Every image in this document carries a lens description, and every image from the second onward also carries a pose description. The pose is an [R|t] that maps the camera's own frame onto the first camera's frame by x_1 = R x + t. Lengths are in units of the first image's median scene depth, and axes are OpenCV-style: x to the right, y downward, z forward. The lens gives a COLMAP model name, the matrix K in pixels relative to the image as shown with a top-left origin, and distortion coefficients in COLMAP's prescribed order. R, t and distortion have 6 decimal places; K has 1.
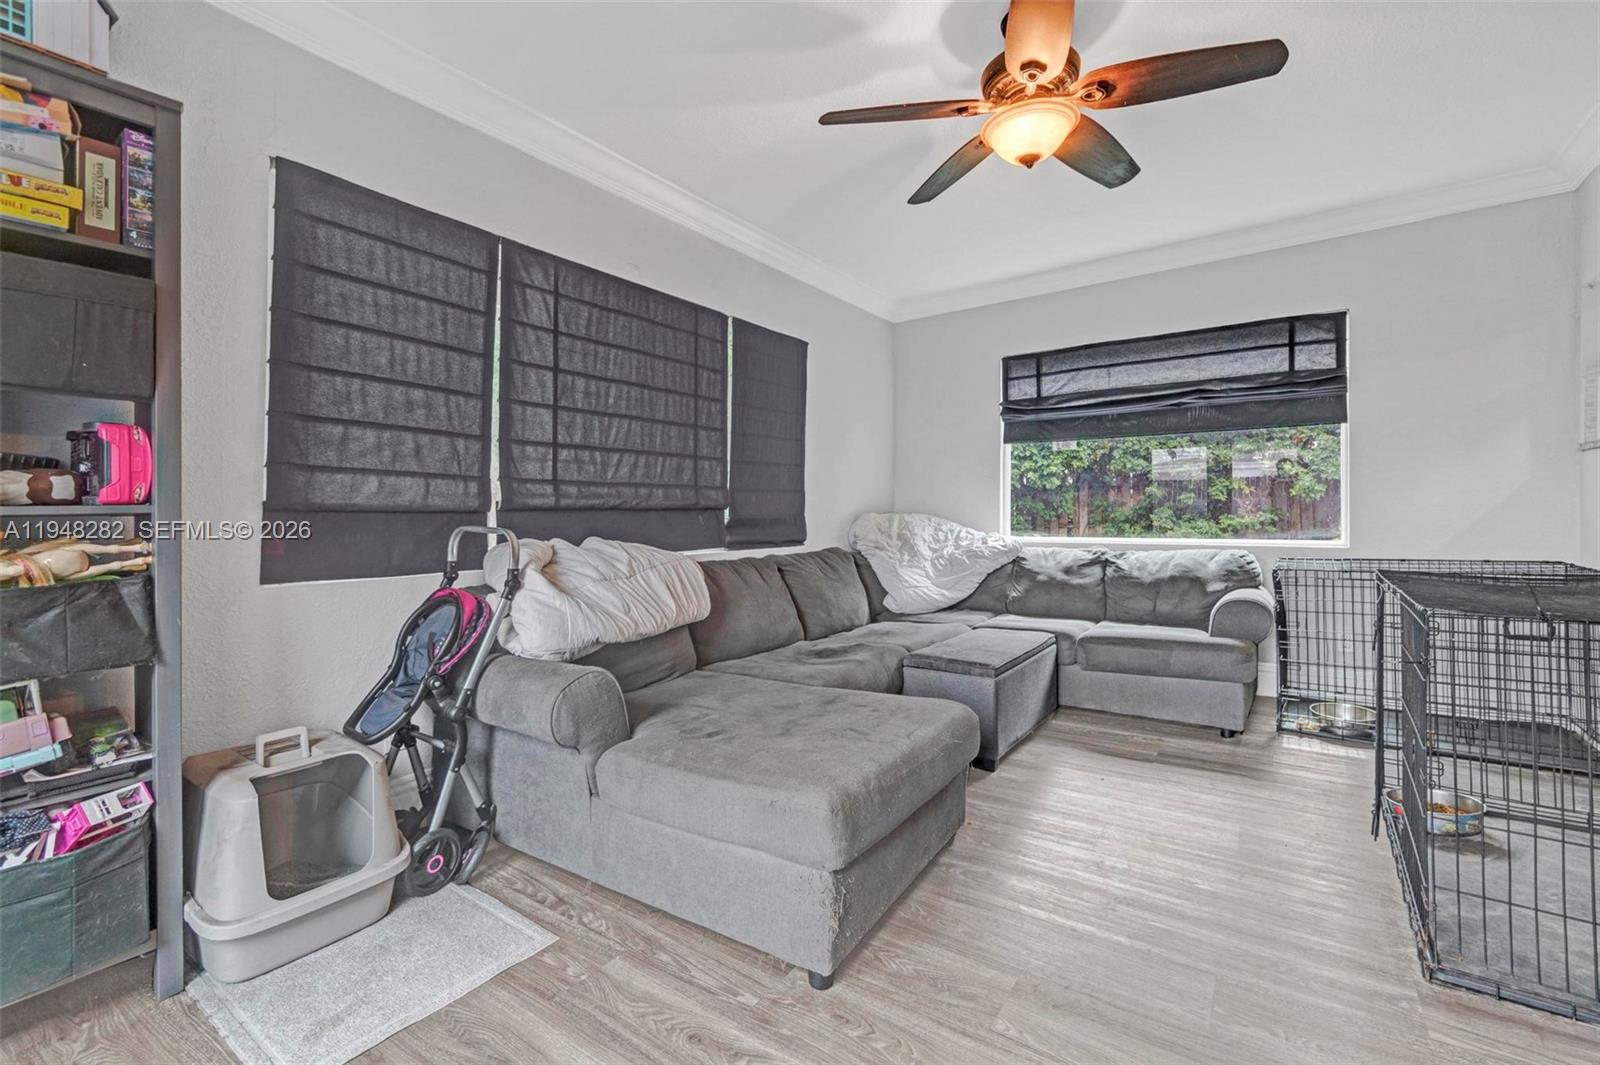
lens RADIAL K [[696.7, 0, 797.4], [0, 696.7, 512.4], [0, 0, 1]] dist [0.002447, 0.000224]
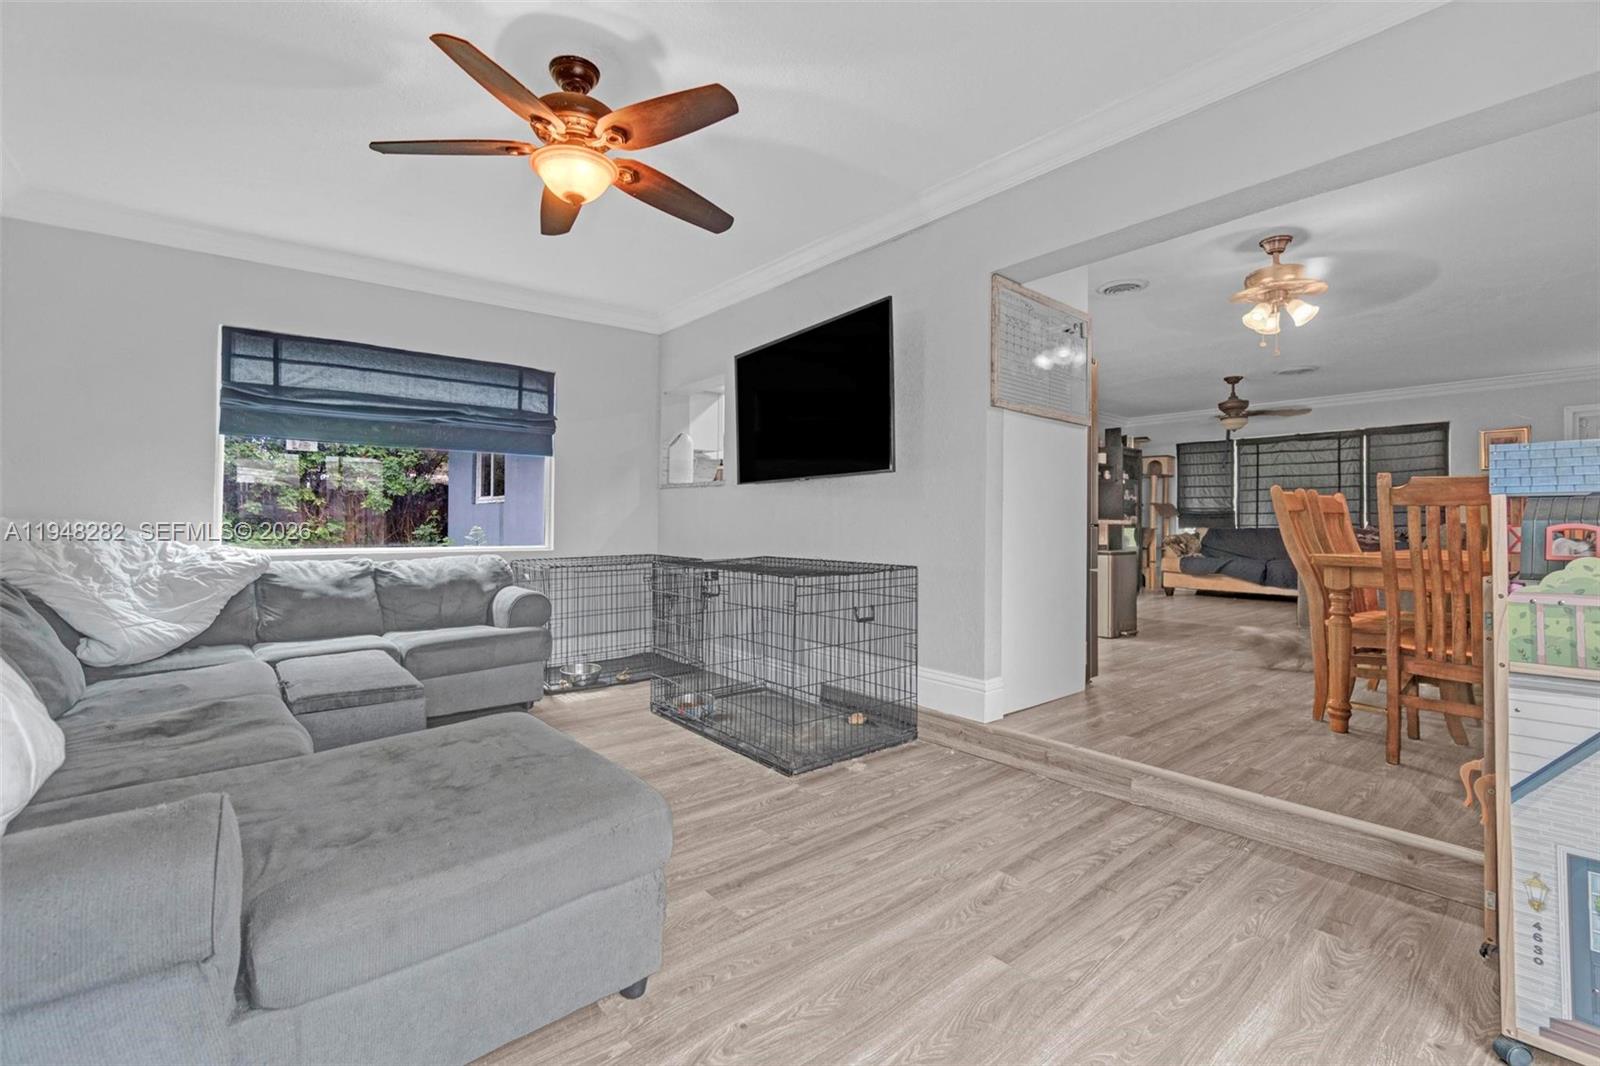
lens RADIAL K [[680.6, 0, 777.8], [0, 680.6, 527.1], [0, 0, 1]] dist [-0.012421, -0.000107]
pose [[0.285862, 0.004257, 0.958261, -0.306415], [-0.007639, 0.999968, -0.002163, 0.005954], [-0.958240, -0.006702, 0.285885, 0.197142]]
